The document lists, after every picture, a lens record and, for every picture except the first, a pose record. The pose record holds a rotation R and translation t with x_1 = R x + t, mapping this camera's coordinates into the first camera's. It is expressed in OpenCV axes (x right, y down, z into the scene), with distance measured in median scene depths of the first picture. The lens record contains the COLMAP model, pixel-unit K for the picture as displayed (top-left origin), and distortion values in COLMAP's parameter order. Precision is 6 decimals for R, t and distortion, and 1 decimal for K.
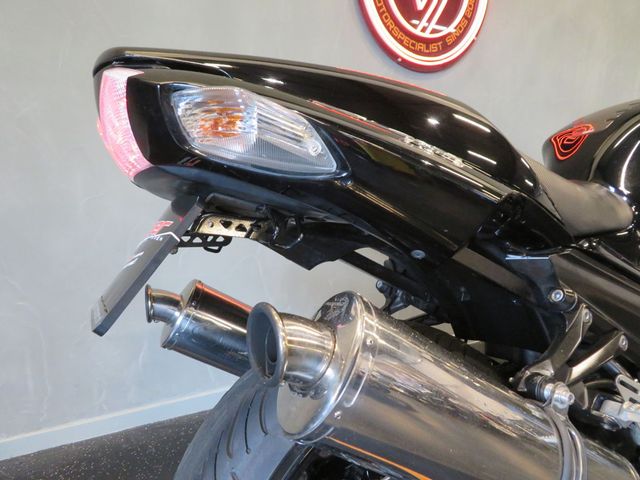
lens RADIAL K [[460.2, 0, 324.5], [0, 460.2, 243.5], [0, 0, 1]] dist [-0.015285, 0.018898]
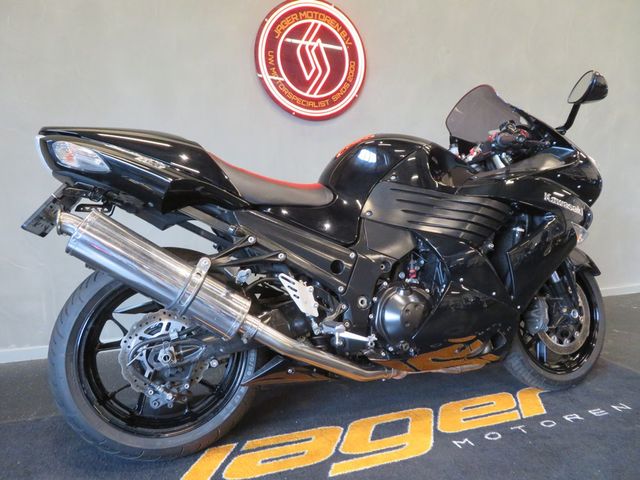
lens RADIAL K [[460.2, 0, 325.0], [0, 460.2, 241.5], [0, 0, 1]] dist [-0.015285, 0.018898]
pose [[0.989536, 0.000182, -0.144289, 0.476120], [-0.012511, 0.996341, -0.084546, 0.133508], [0.143746, 0.085466, 0.985917, -0.407043]]
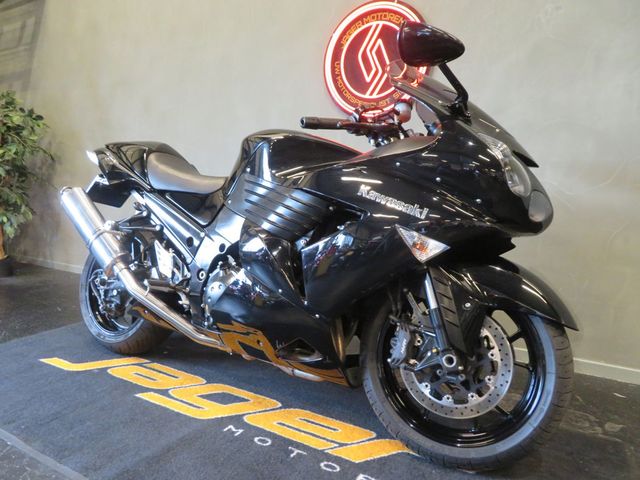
lens RADIAL K [[460.2, 0, 322.5], [0, 460.2, 244.0], [0, 0, 1]] dist [-0.015285, 0.018898]
pose [[0.510785, 0.089669, -0.855020, 1.470196], [-0.196875, 0.980317, -0.014803, 0.065478], [0.836863, 0.175893, 0.518384, 0.183540]]
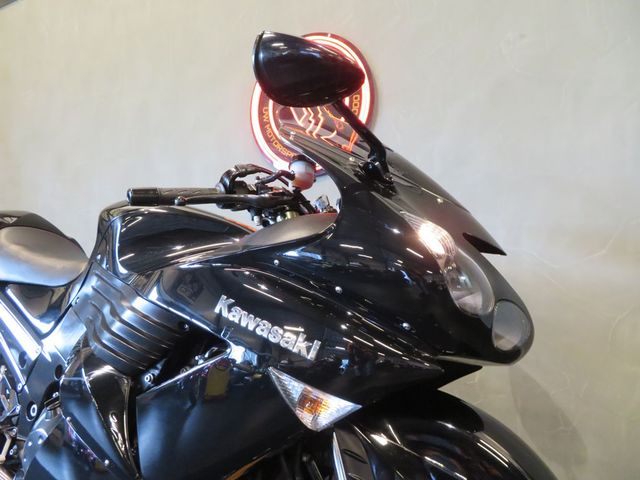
lens RADIAL K [[460.2, 0, 322.1], [0, 460.2, 242.6], [0, 0, 1]] dist [-0.015285, 0.018898]
pose [[0.532876, -0.009033, -0.846145, 1.282300], [-0.168026, 0.978902, -0.116268, -0.078843], [0.829343, 0.204131, 0.520116, 0.463398]]
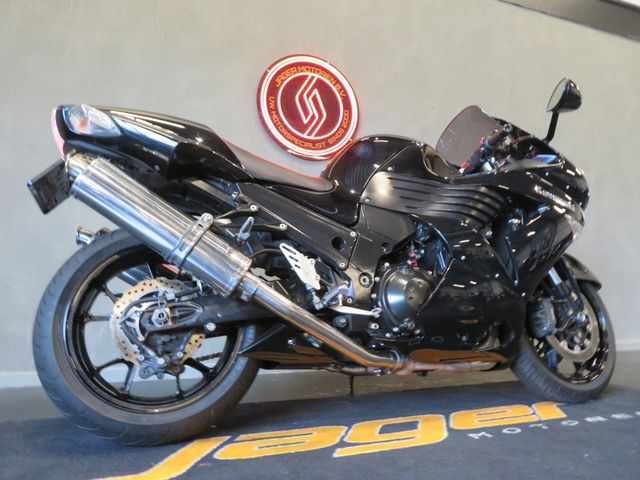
lens RADIAL K [[460.2, 0, 324.7], [0, 460.2, 240.2], [0, 0, 1]] dist [-0.015285, 0.018898]
pose [[0.991351, -0.041330, -0.124556, 0.456106], [-0.001231, 0.946144, -0.323744, 0.391609], [0.131228, 0.321098, 0.937910, -0.359769]]
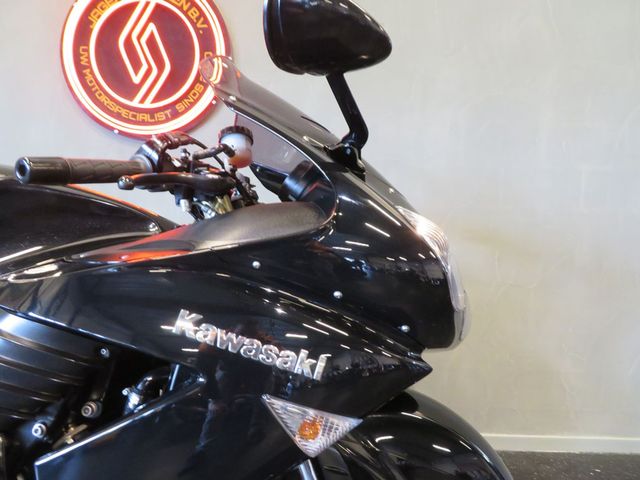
lens RADIAL K [[460.2, 0, 319.9], [0, 460.2, 238.5], [0, 0, 1]] dist [-0.015285, 0.018898]
pose [[0.869384, 0.037938, -0.492679, 1.086276], [-0.110377, 0.986766, -0.118788, -0.087822], [0.481652, 0.157653, 0.862065, 0.364150]]
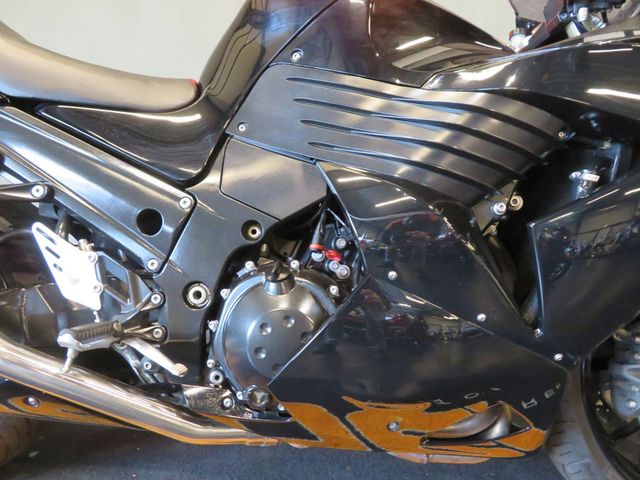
lens RADIAL K [[460.2, 0, 321.6], [0, 460.2, 241.2], [0, 0, 1]] dist [-0.015285, 0.018898]
pose [[0.868602, 0.096835, -0.485957, 0.752792], [-0.120284, 0.992590, -0.017206, 0.113646], [0.480690, 0.073398, 0.873814, 0.162198]]
